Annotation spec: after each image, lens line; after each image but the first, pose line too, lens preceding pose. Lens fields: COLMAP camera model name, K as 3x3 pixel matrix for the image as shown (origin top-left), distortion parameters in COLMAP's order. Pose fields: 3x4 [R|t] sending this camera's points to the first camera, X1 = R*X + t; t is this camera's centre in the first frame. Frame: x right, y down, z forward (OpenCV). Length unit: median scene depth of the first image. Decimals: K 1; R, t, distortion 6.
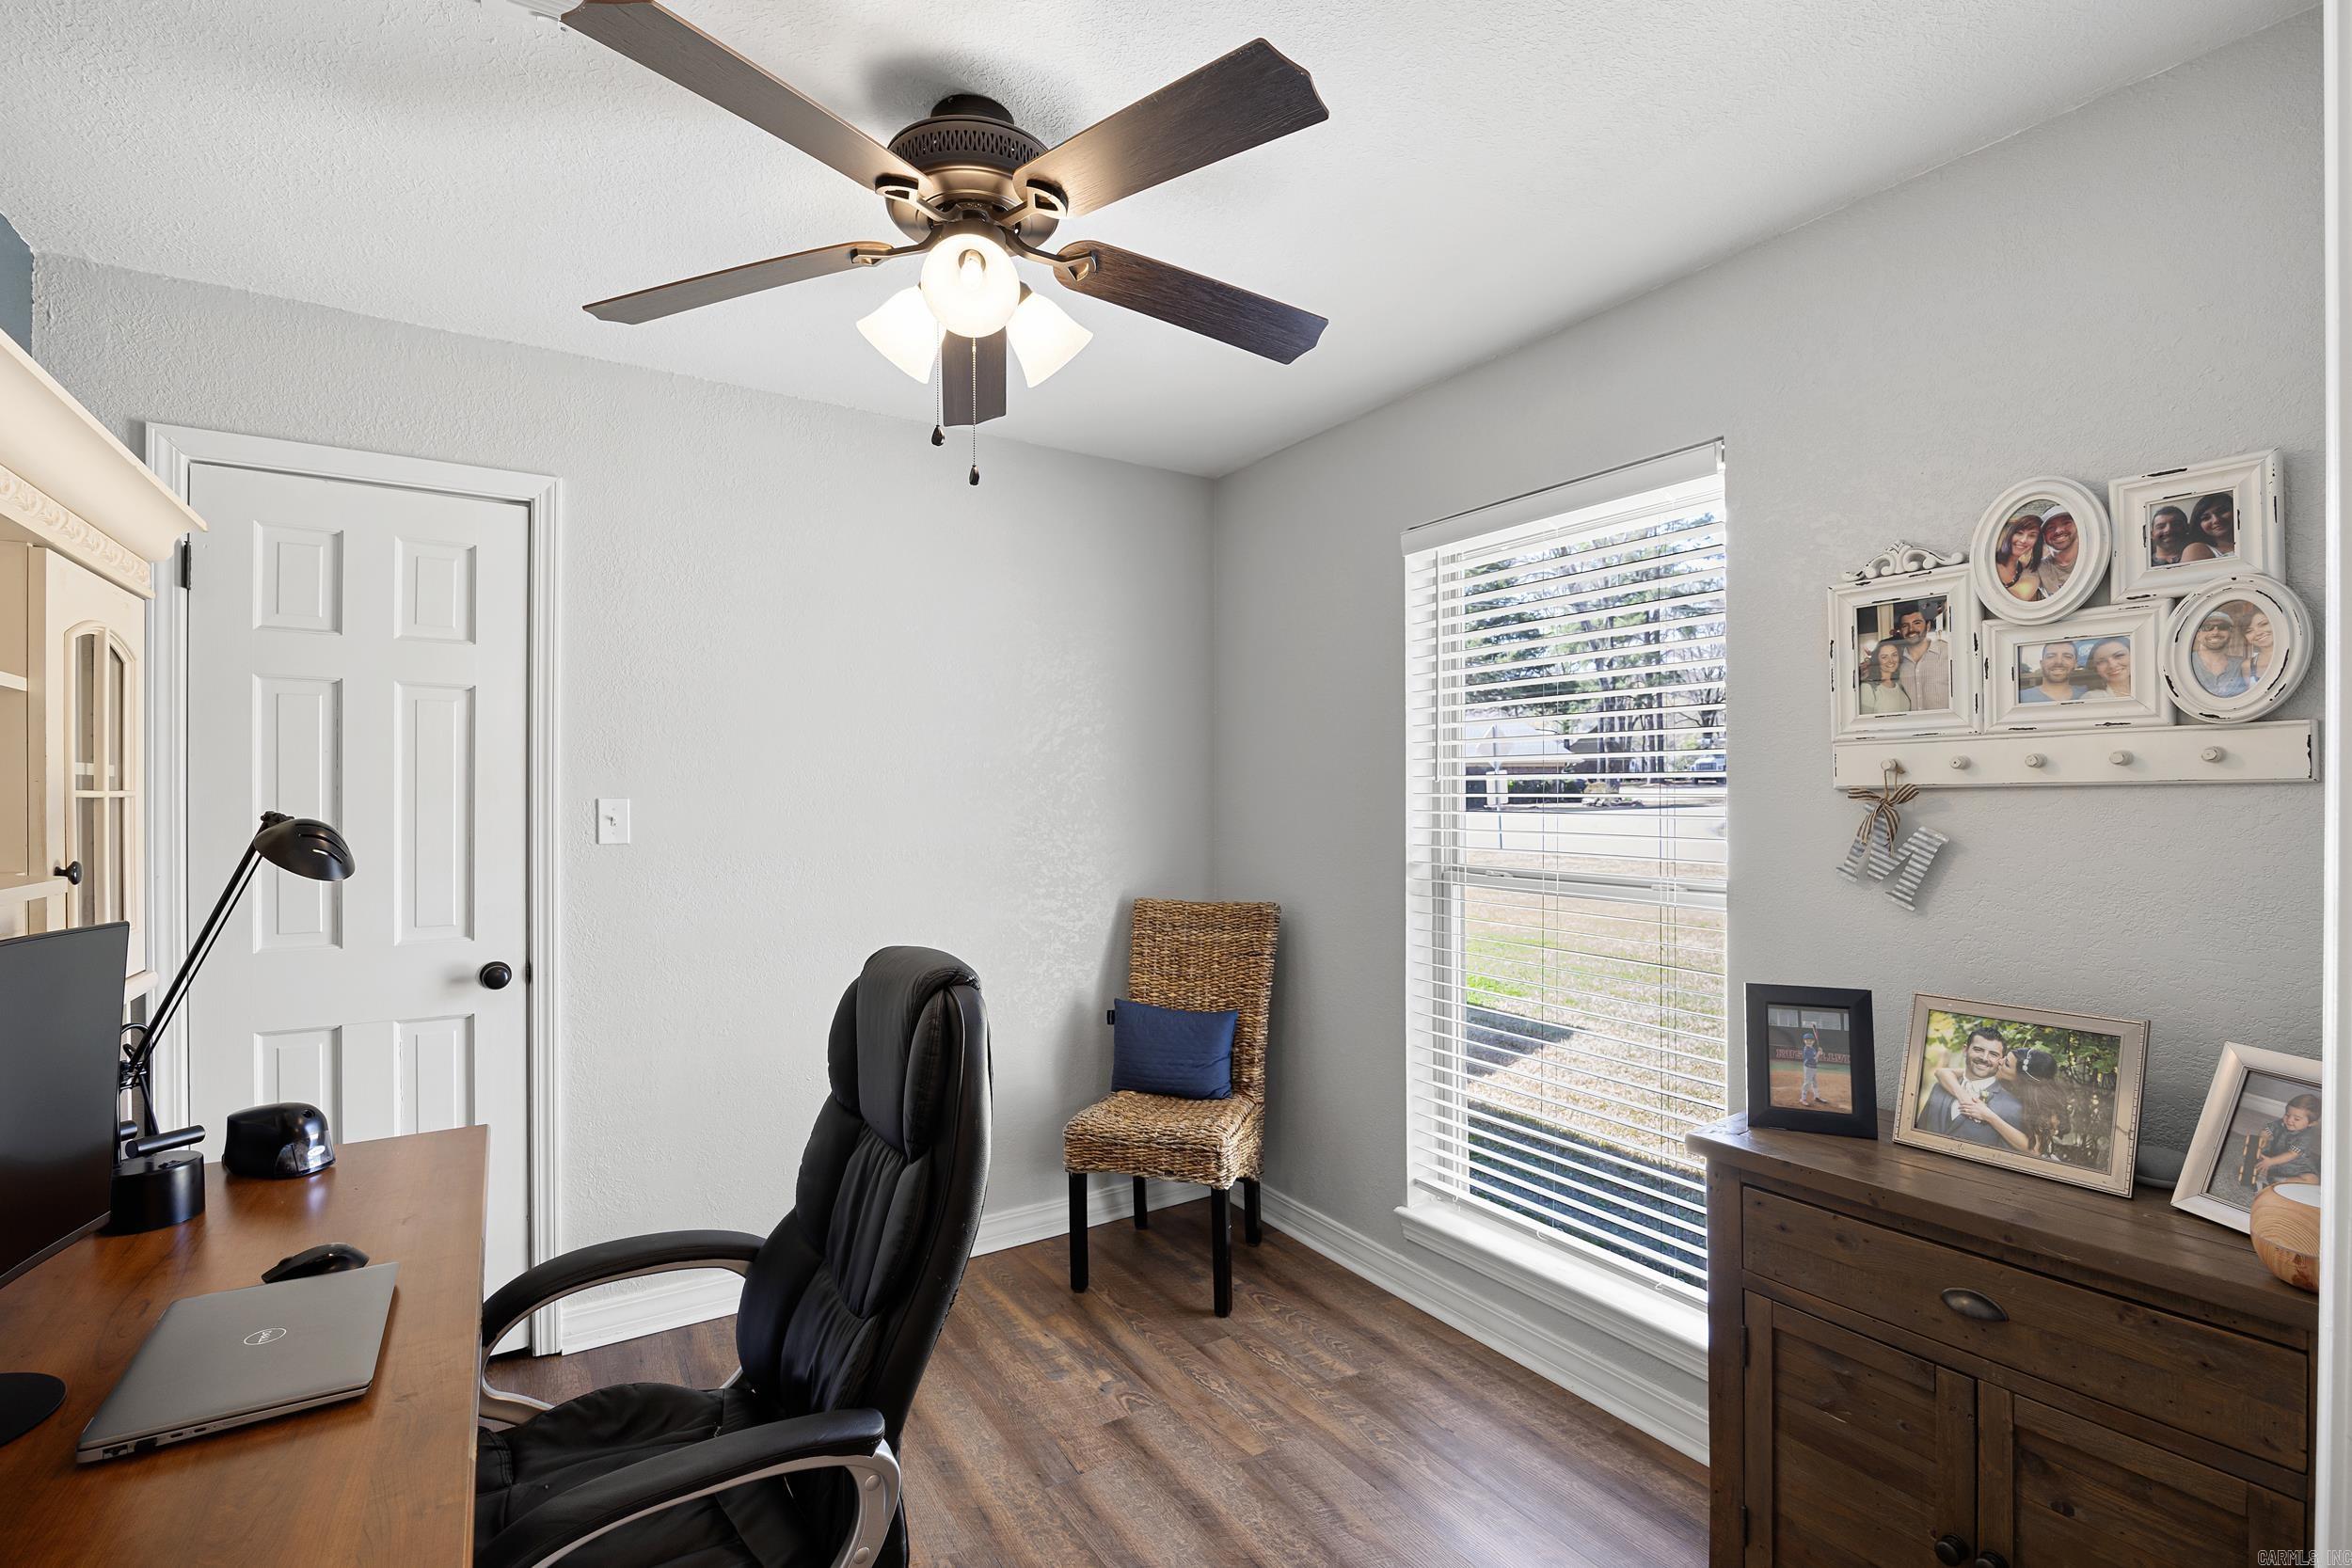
lens RADIAL K [[1084.3, 0, 1182.5], [0, 1084.3, 782.4], [0, 0, 1]] dist [-0.028333, -0.000165]
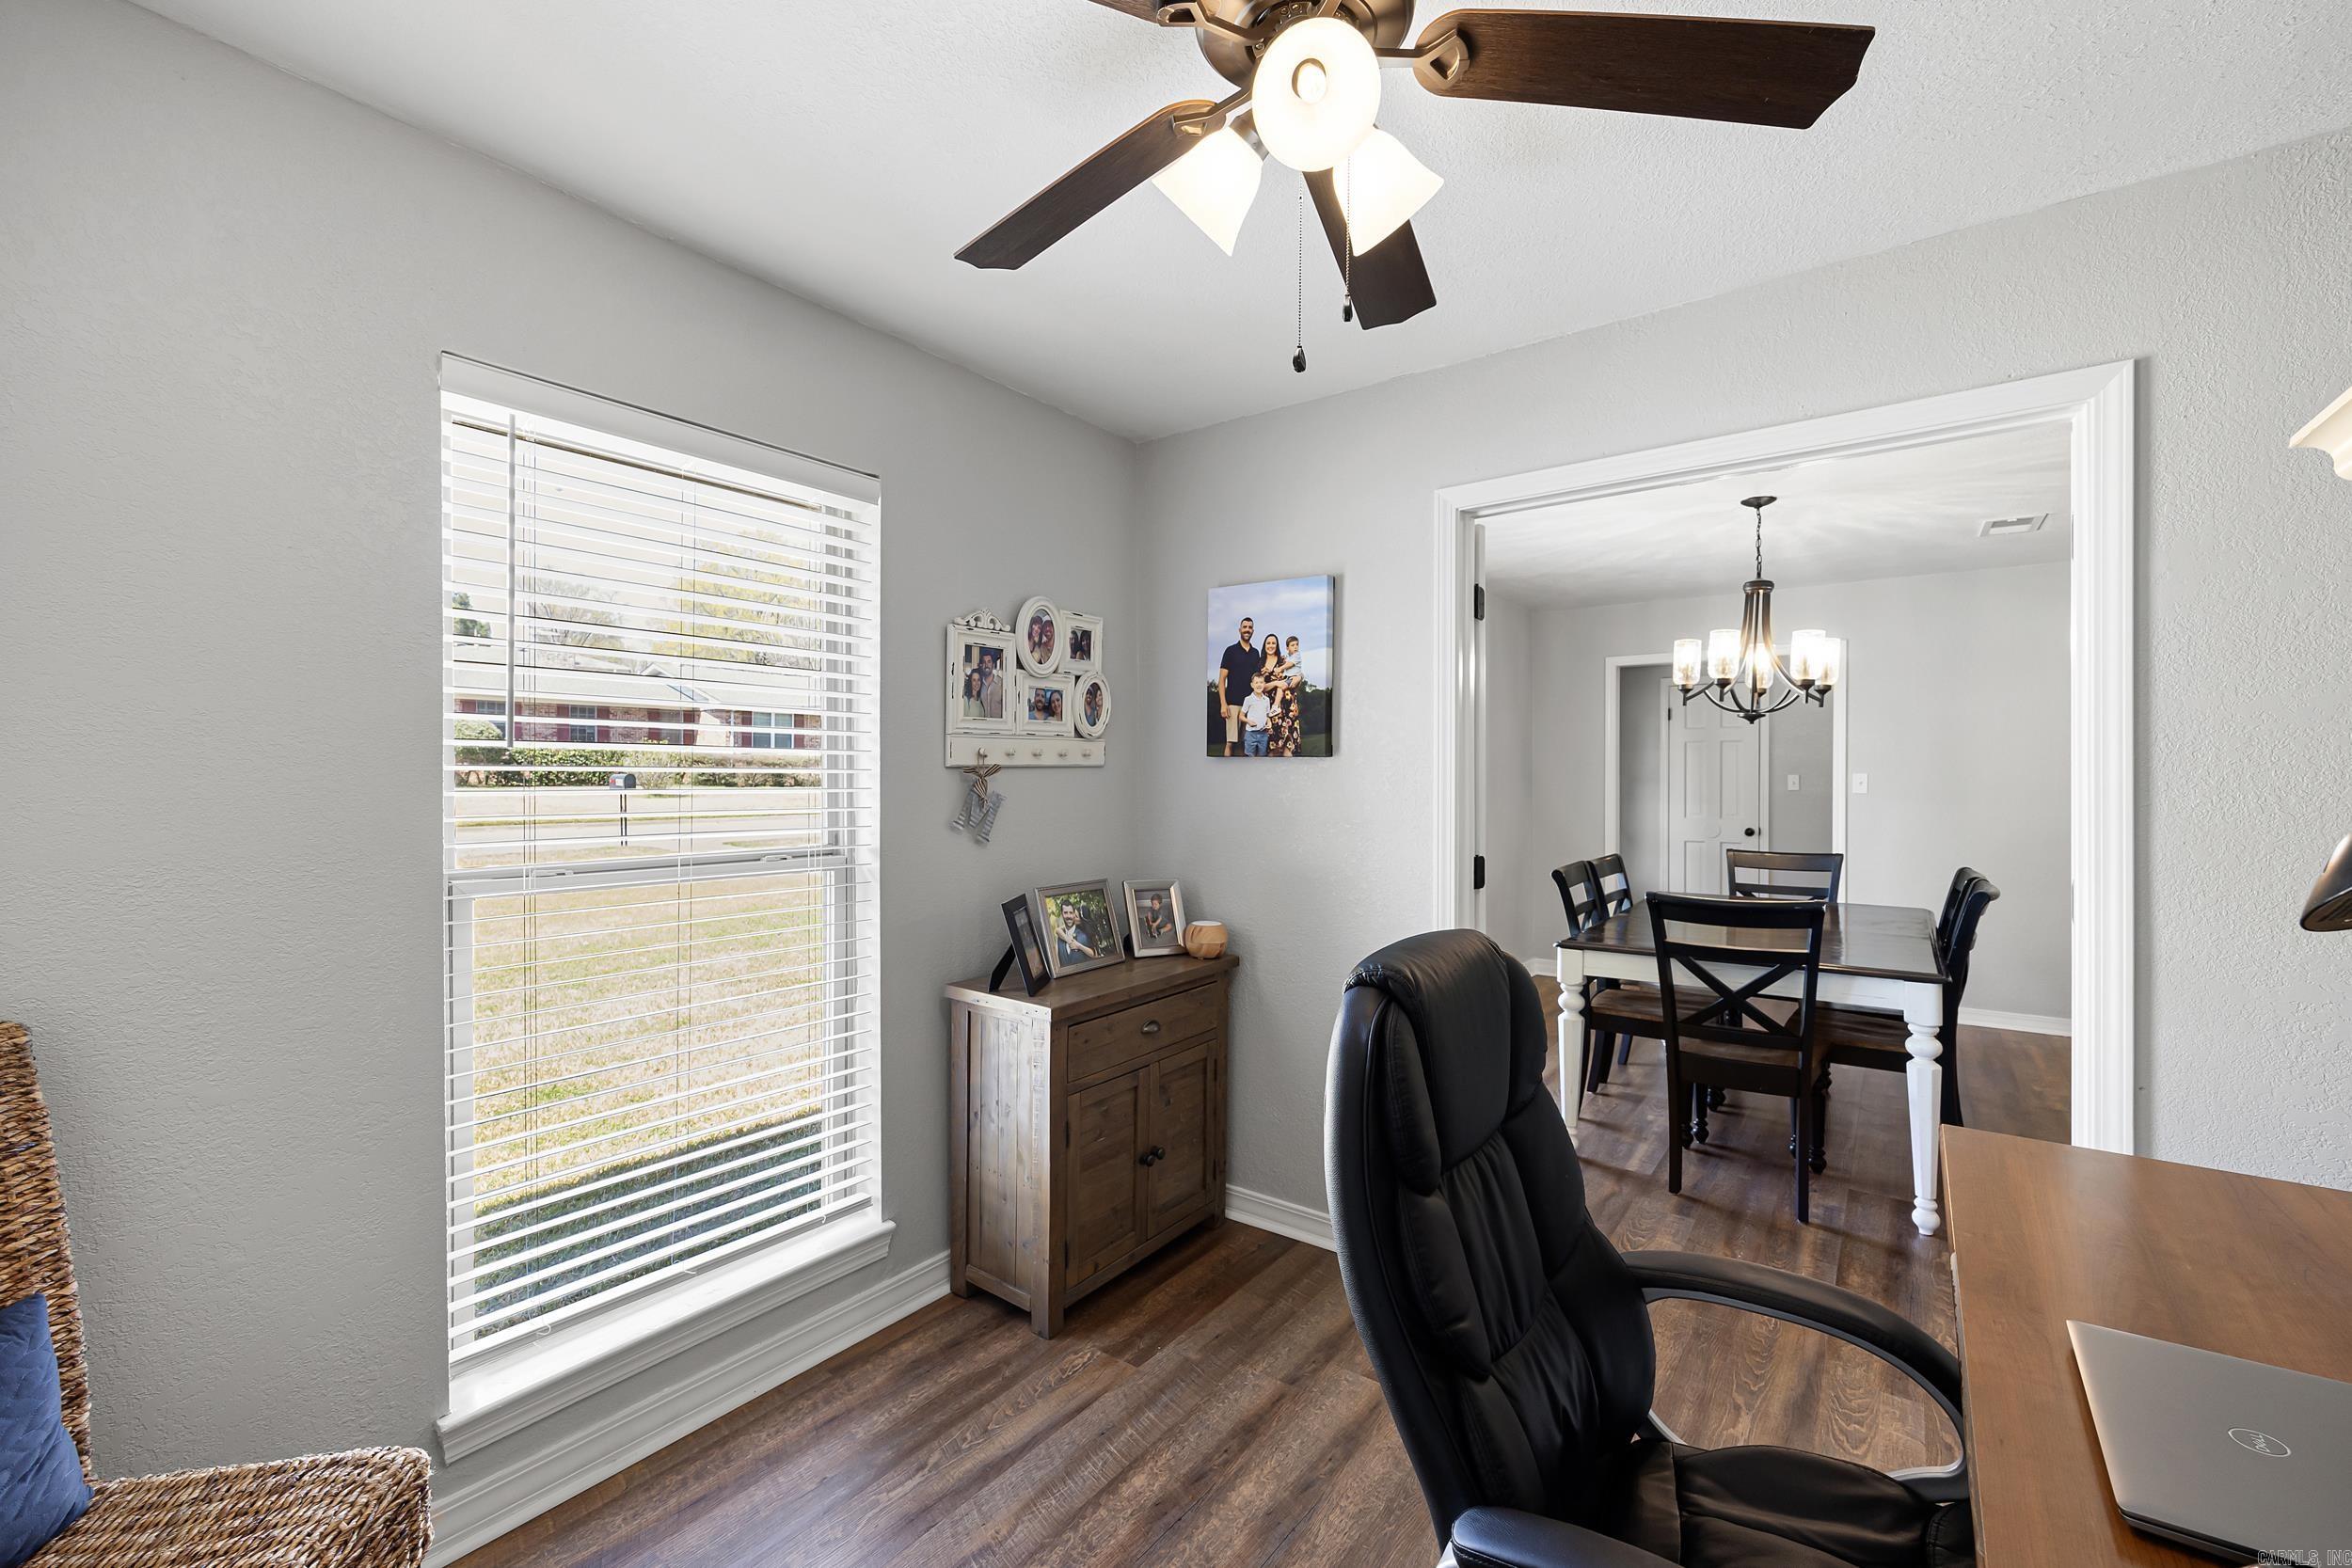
lens RADIAL K [[954.7, 0, 1177.5], [0, 954.7, 780.6], [0, 0, 1]] dist [-0.004328, -0.000269]
pose [[-0.356285, 0.000642, 0.934377, -0.732054], [-0.006550, 0.999973, -0.003185, 0.028213], [-0.934354, -0.007255, -0.356271, 1.246058]]
